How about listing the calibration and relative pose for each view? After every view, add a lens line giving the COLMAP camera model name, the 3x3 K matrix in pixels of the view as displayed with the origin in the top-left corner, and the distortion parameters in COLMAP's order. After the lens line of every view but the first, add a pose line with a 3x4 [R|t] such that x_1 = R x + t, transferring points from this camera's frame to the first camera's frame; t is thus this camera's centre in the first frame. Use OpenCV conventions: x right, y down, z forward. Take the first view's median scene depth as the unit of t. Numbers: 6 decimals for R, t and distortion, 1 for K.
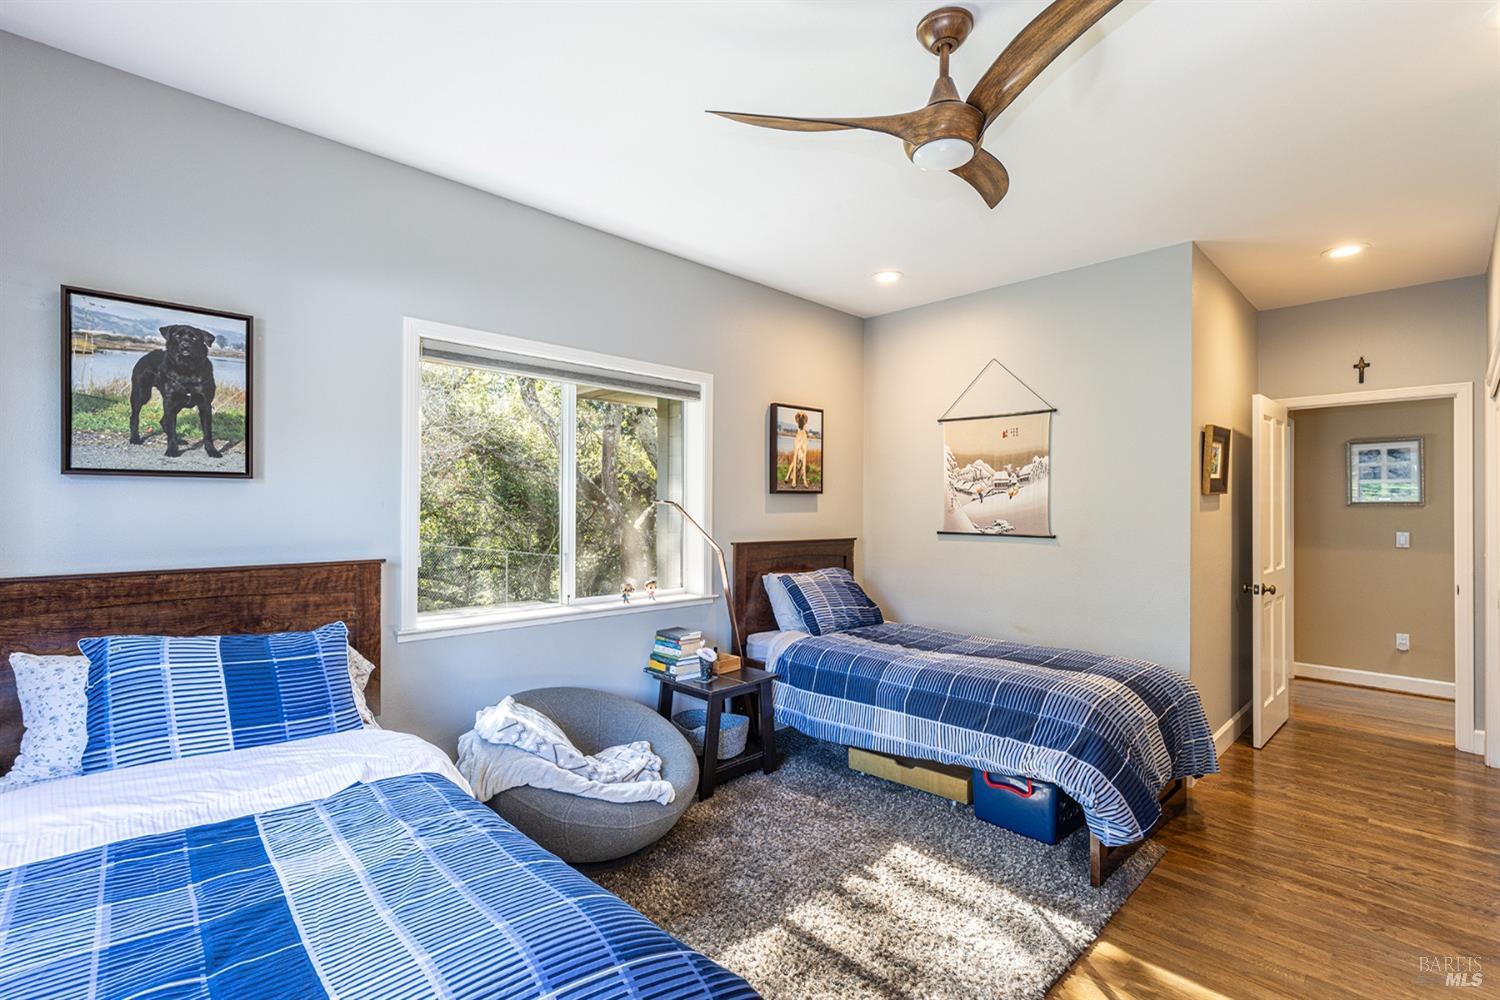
lens RADIAL K [[672.1, 0, 750.1], [0, 672.1, 507.6], [0, 0, 1]] dist [0.002807, 0.000483]
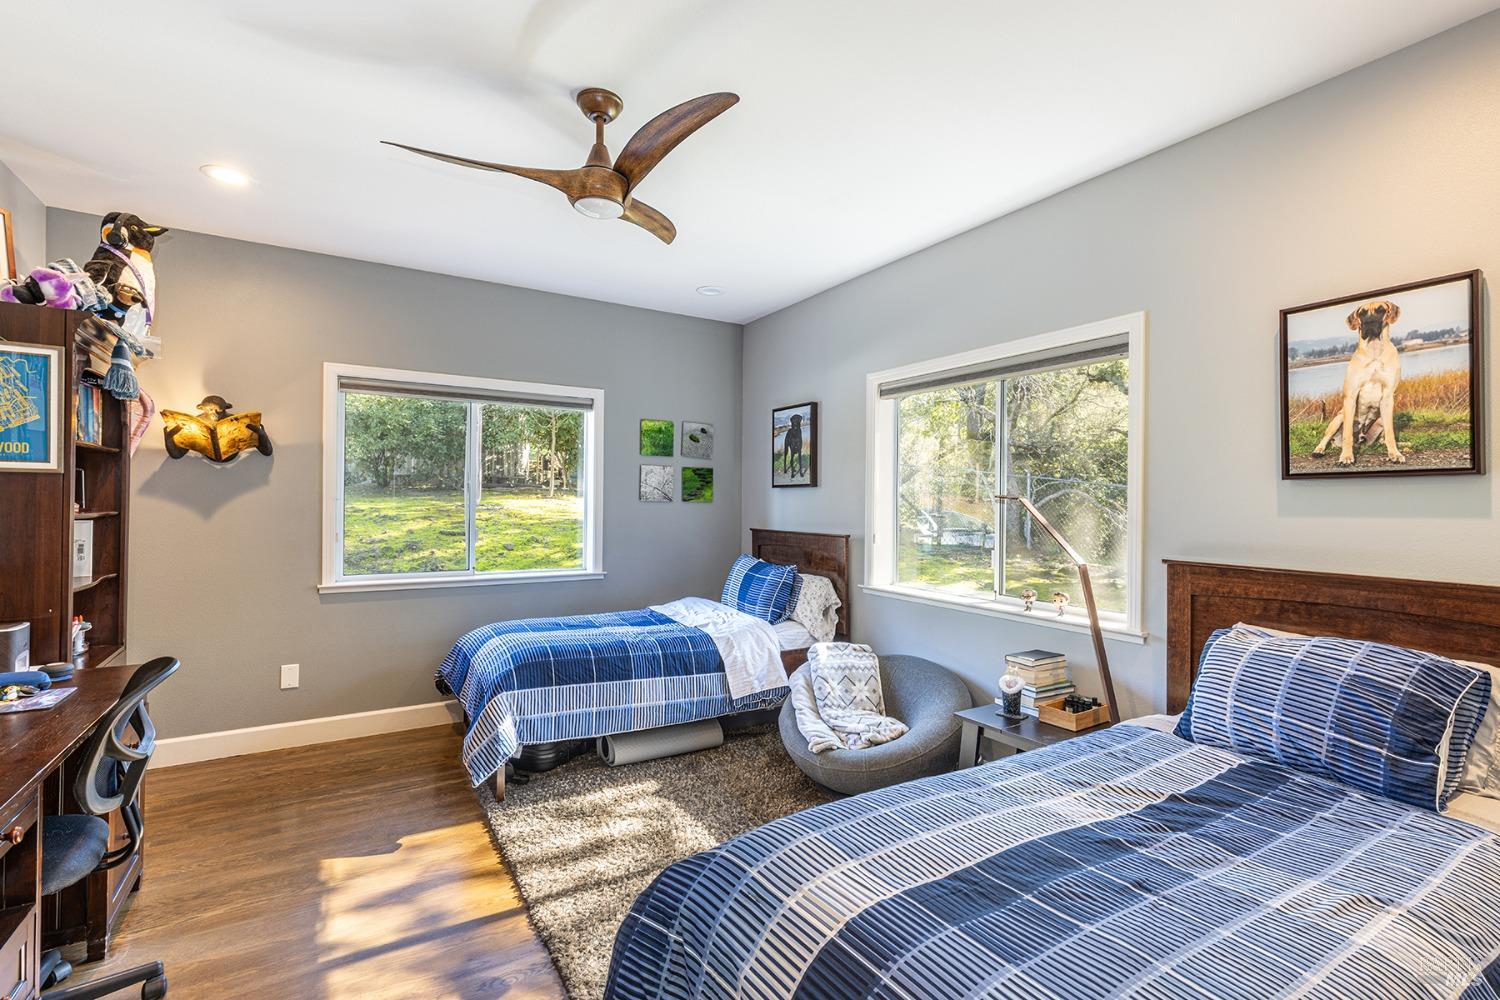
lens RADIAL K [[672.1, 0, 749.0], [0, 672.1, 496.4], [0, 0, 1]] dist [0.002807, 0.000483]
pose [[-0.213526, -0.002953, -0.976933, 0.695818], [0.001026, 0.999994, -0.003247, -0.006327], [0.976937, -0.001695, -0.213521, 0.744300]]
